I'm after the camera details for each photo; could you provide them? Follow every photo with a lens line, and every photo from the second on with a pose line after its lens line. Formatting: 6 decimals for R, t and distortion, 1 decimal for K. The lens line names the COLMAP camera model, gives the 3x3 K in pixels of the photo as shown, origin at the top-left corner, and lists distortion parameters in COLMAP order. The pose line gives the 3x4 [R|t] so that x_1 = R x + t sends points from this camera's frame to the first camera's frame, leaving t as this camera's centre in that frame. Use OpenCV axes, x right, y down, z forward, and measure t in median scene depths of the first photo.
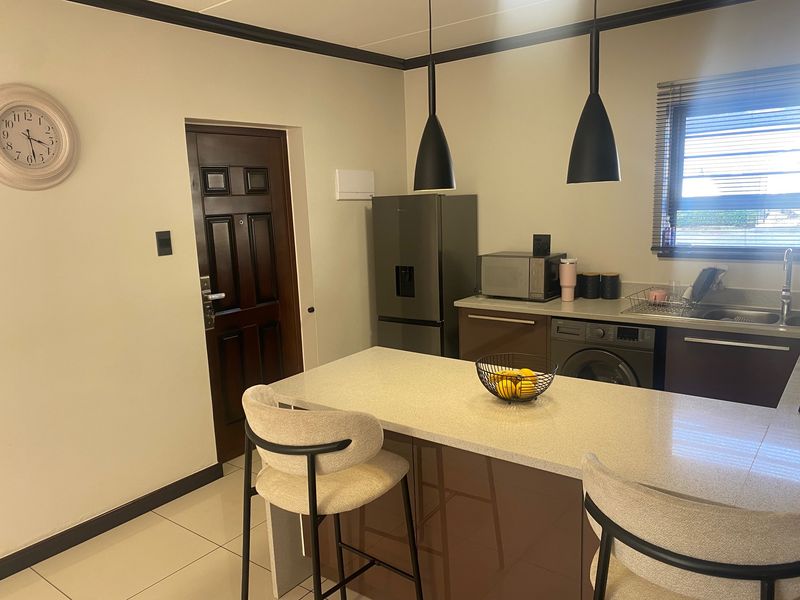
lens RADIAL K [[608.9, 0, 398.0], [0, 608.9, 306.9], [0, 0, 1]] dist [0.050276, -0.081853]
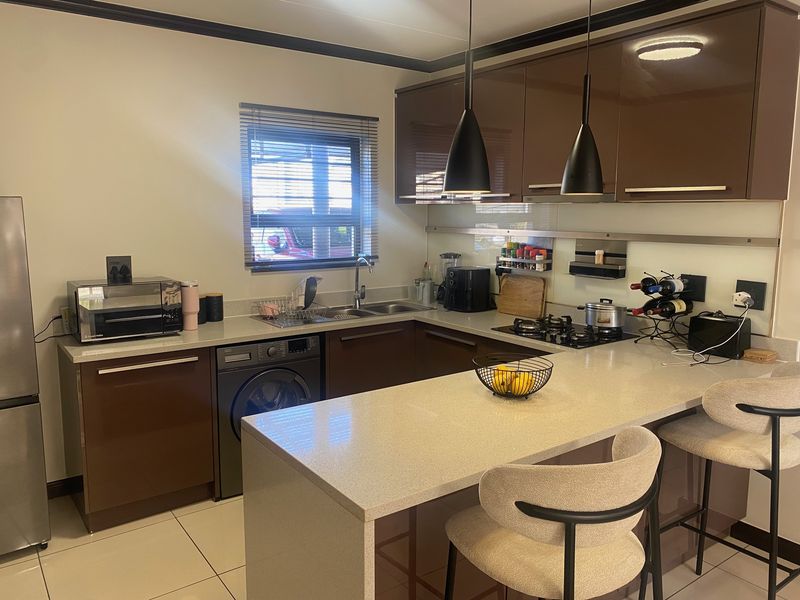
lens RADIAL K [[605.4, 0, 392.8], [0, 605.4, 297.4], [0, 0, 1]] dist [0.071521, -0.099838]
pose [[0.289910, -0.097504, 0.952074, -0.536441], [0.156843, 0.986188, 0.053238, -0.065092], [-0.944115, 0.133891, 0.301199, 0.539901]]
